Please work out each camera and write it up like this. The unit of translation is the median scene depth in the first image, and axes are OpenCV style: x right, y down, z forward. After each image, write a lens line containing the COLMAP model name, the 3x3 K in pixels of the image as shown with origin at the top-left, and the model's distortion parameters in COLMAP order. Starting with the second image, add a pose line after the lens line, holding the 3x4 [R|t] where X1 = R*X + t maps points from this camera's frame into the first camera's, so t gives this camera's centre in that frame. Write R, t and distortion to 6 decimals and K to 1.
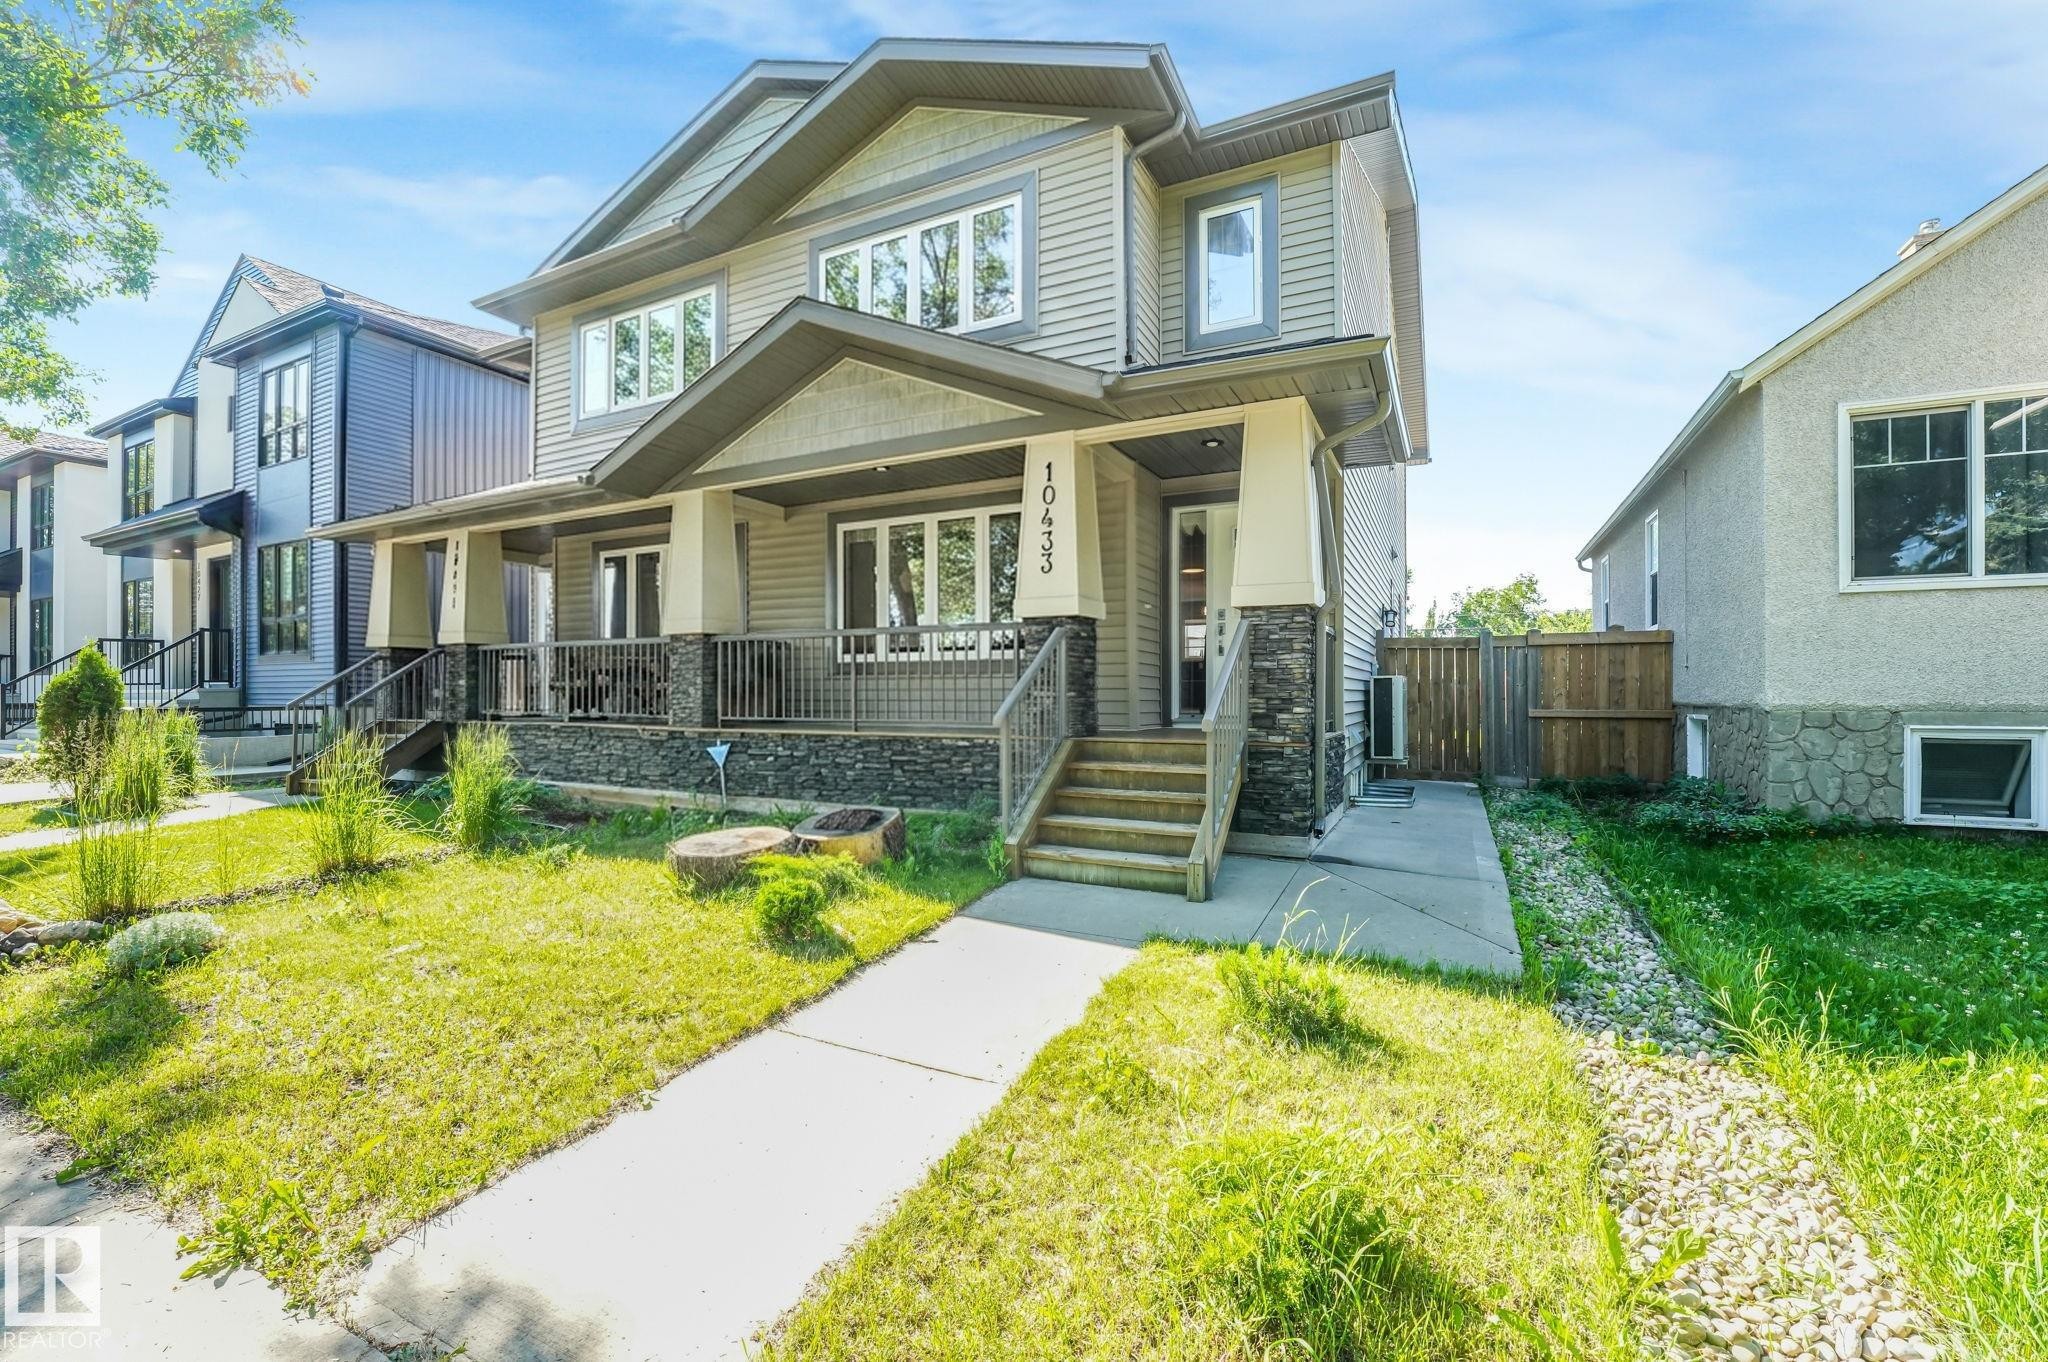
lens RADIAL K [[852.9, 0, 1038.9], [0, 852.9, 681.3], [0, 0, 1]] dist [-0.020112, 0.001323]
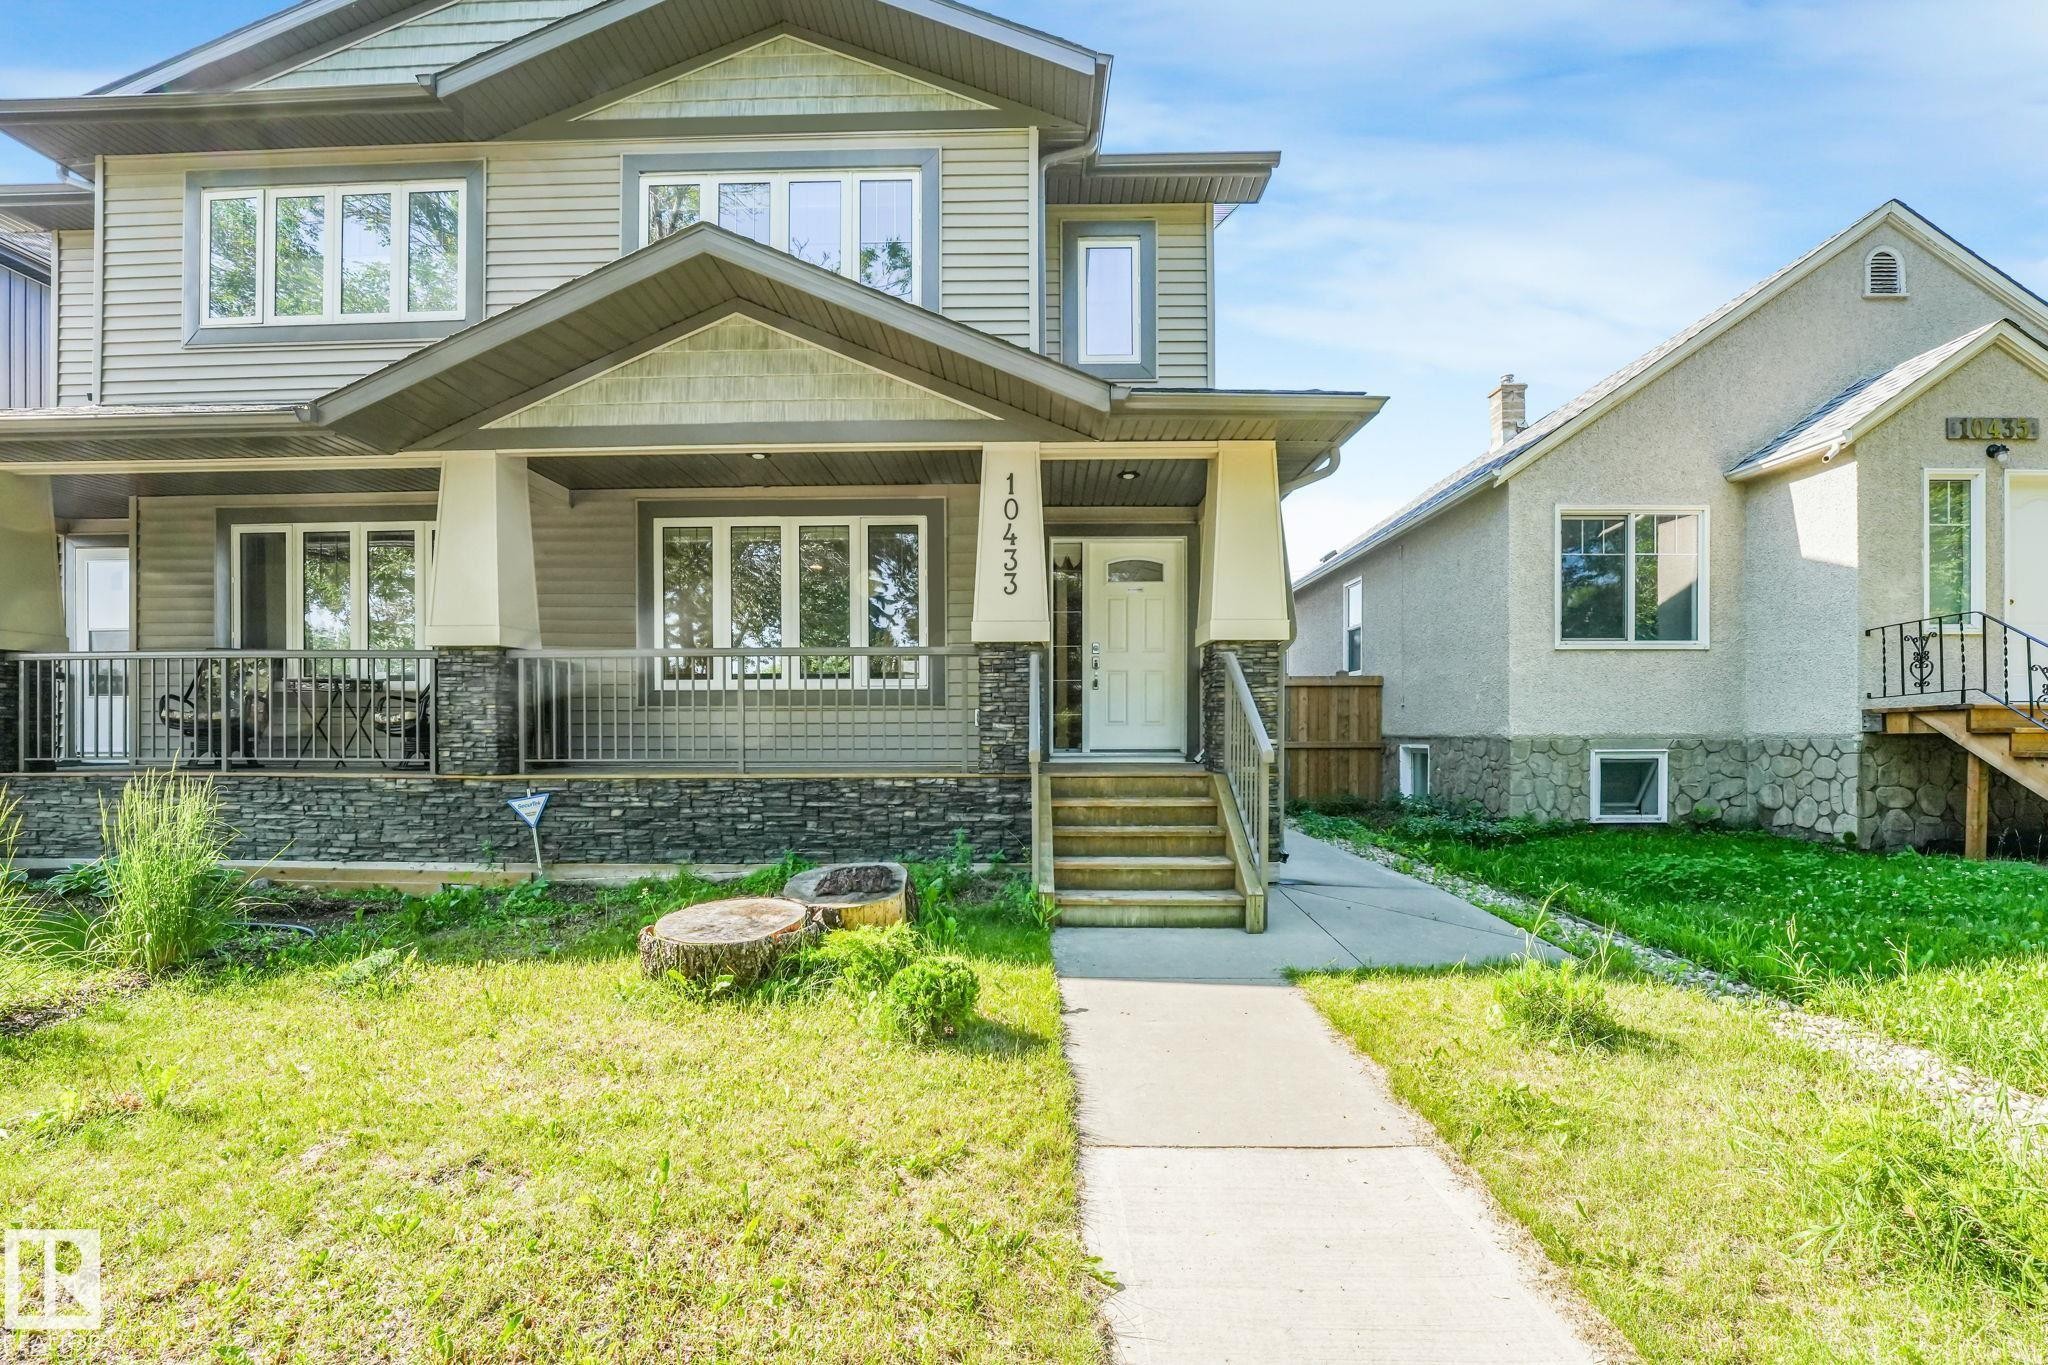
lens RADIAL K [[852.9, 0, 1042.6], [0, 852.9, 727.1], [0, 0, 1]] dist [-0.020112, 0.001323]
pose [[0.900678, -0.001125, 0.434486, -0.328064], [-0.002802, 0.999961, 0.008396, 0.006768], [-0.434478, -0.008779, 0.900640, 0.147914]]
